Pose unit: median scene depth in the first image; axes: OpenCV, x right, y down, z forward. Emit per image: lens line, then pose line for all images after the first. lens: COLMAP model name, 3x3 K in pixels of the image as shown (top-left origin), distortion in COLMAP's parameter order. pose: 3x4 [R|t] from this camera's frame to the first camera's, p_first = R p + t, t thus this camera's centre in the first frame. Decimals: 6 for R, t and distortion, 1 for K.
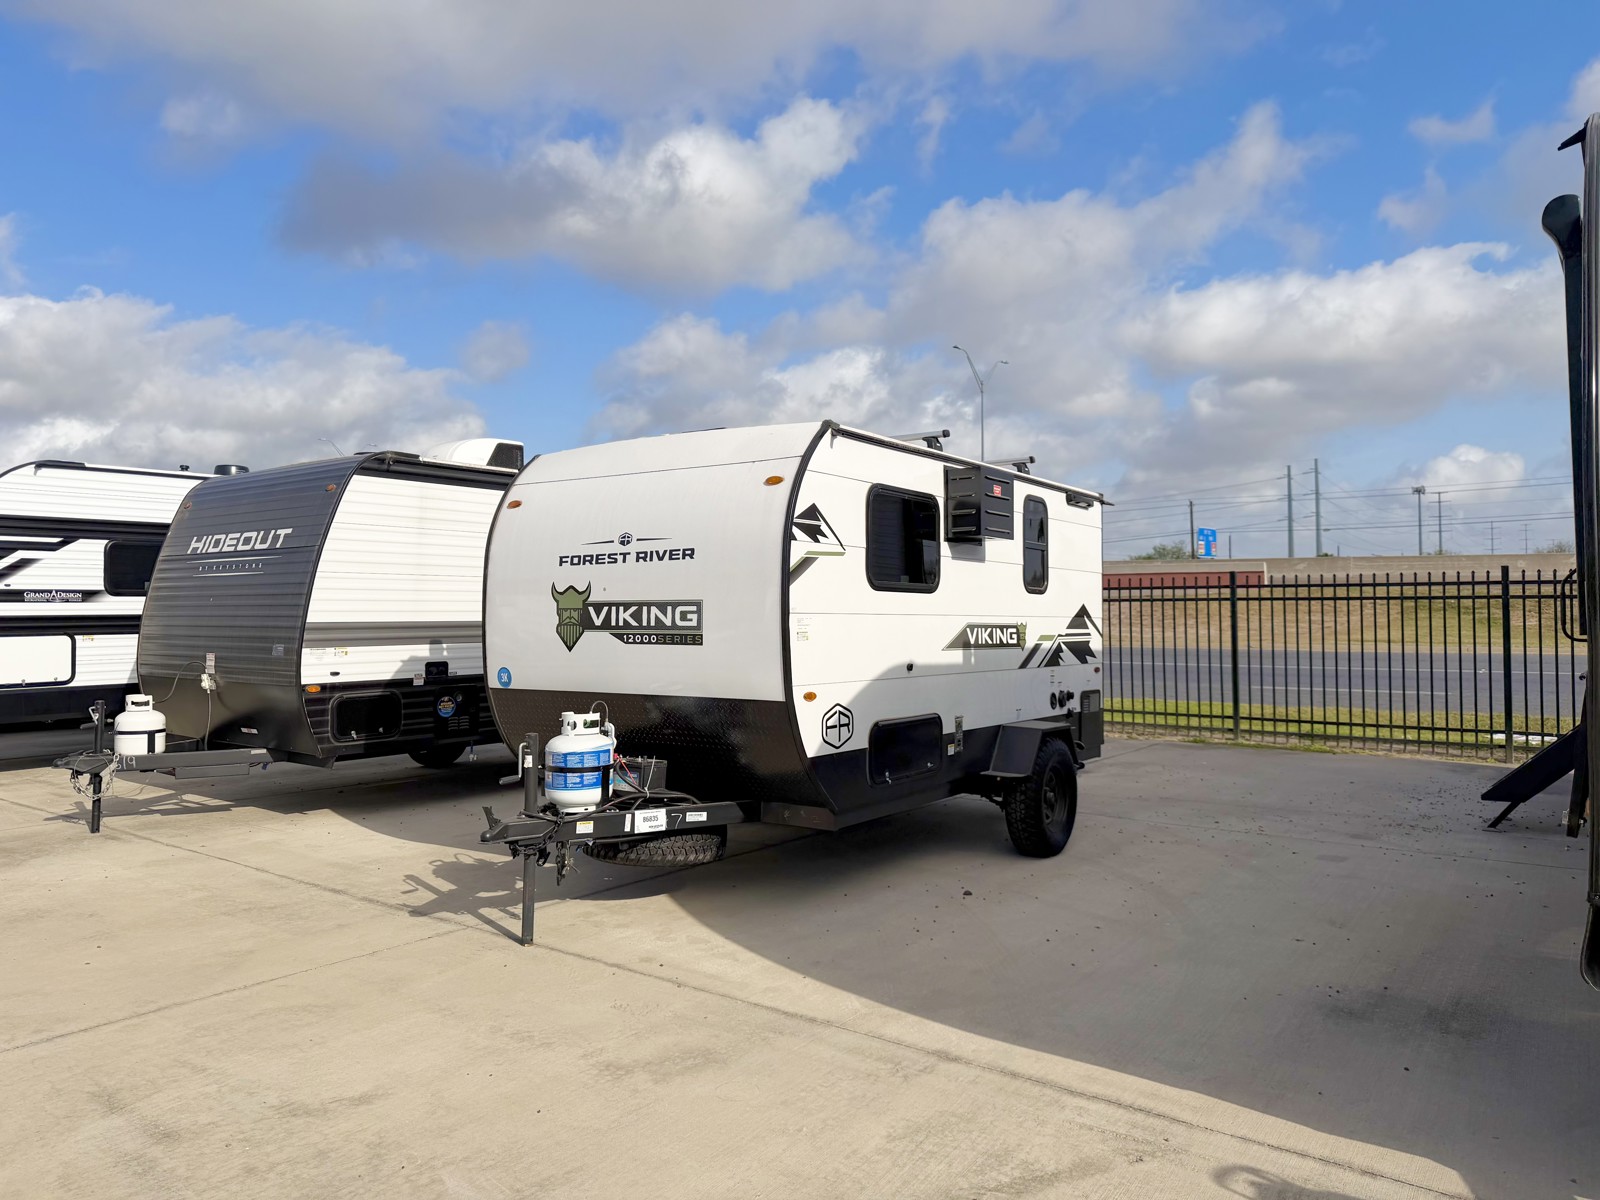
lens RADIAL K [[1125.6, 0, 803.3], [0, 1125.6, 594.1], [0, 0, 1]] dist [0.064345, -0.002126]
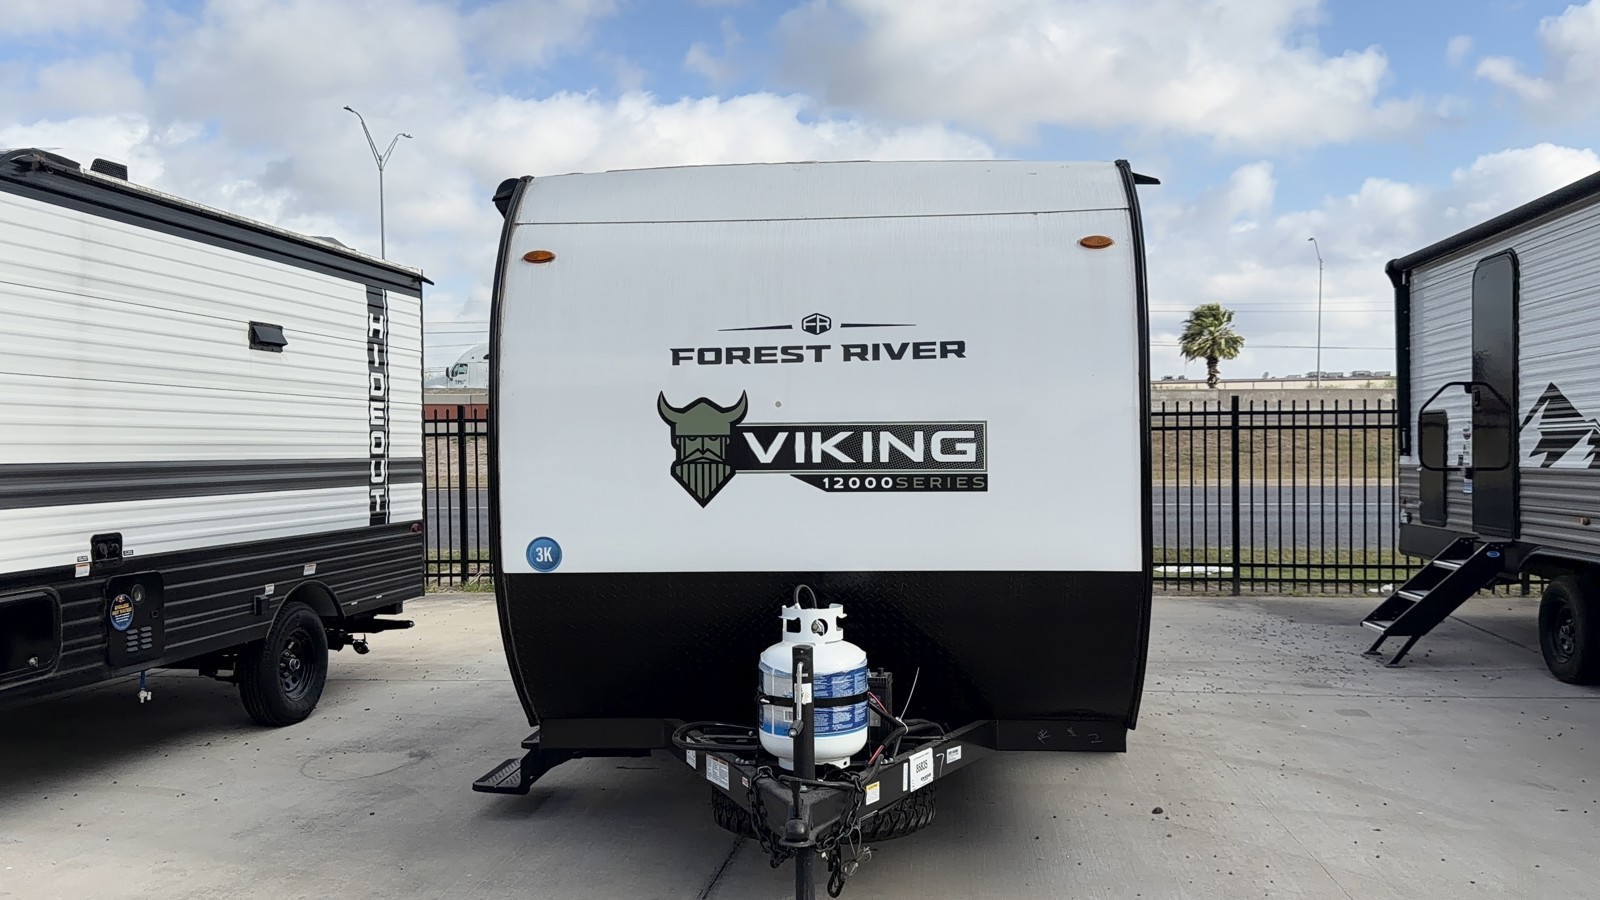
lens RADIAL K [[1340.4, 0, 798.1], [0, 1340.4, 452.9], [0, 0, 1]] dist [0.118938, -0.173328]
pose [[0.871361, -0.008220, 0.490574, -0.552309], [-0.002291, 0.999781, 0.020822, 0.007384], [-0.490637, -0.019267, 0.871151, 0.374251]]
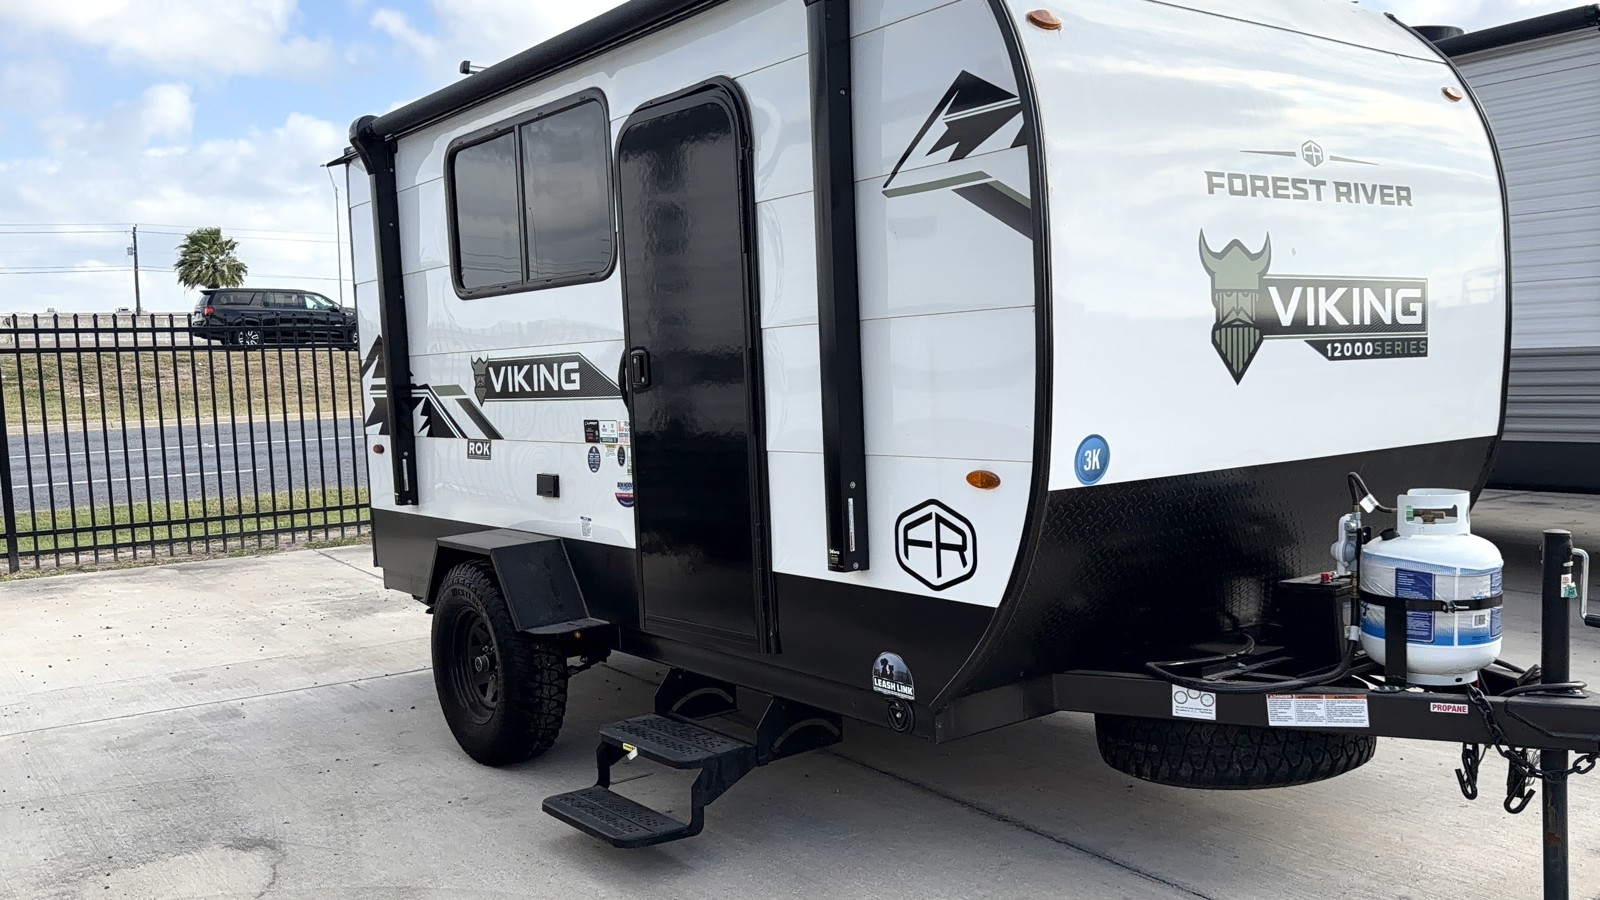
lens RADIAL K [[1352.1, 0, 802.7], [0, 1352.1, 491.9], [0, 0, 1]] dist [0.128457, -0.317188]
pose [[0.307113, -0.097882, 0.946626, -0.855667], [0.012793, 0.995031, 0.098736, 0.040139], [-0.951587, -0.018213, 0.306839, 1.069275]]
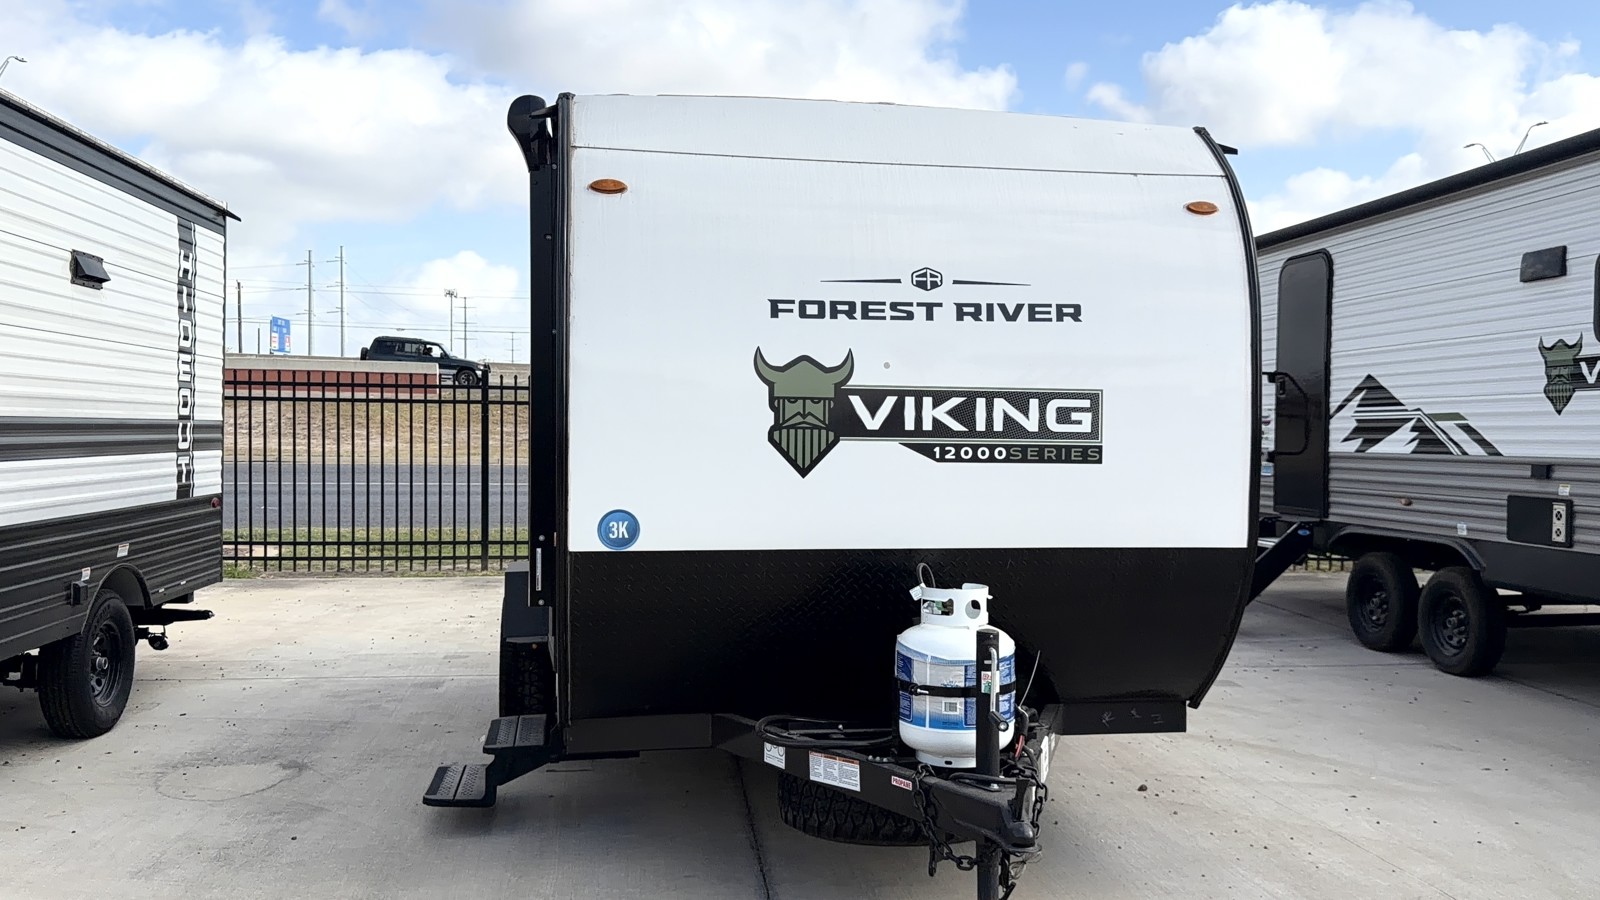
lens RADIAL K [[1344.6, 0, 806.3], [0, 1344.6, 442.4], [0, 0, 1]] dist [0.086960, -0.012455]
pose [[0.716577, 0.002809, 0.697503, -0.704587], [-0.026943, 0.999357, 0.023655, 0.020255], [-0.696988, -0.035743, 0.716192, 0.574997]]
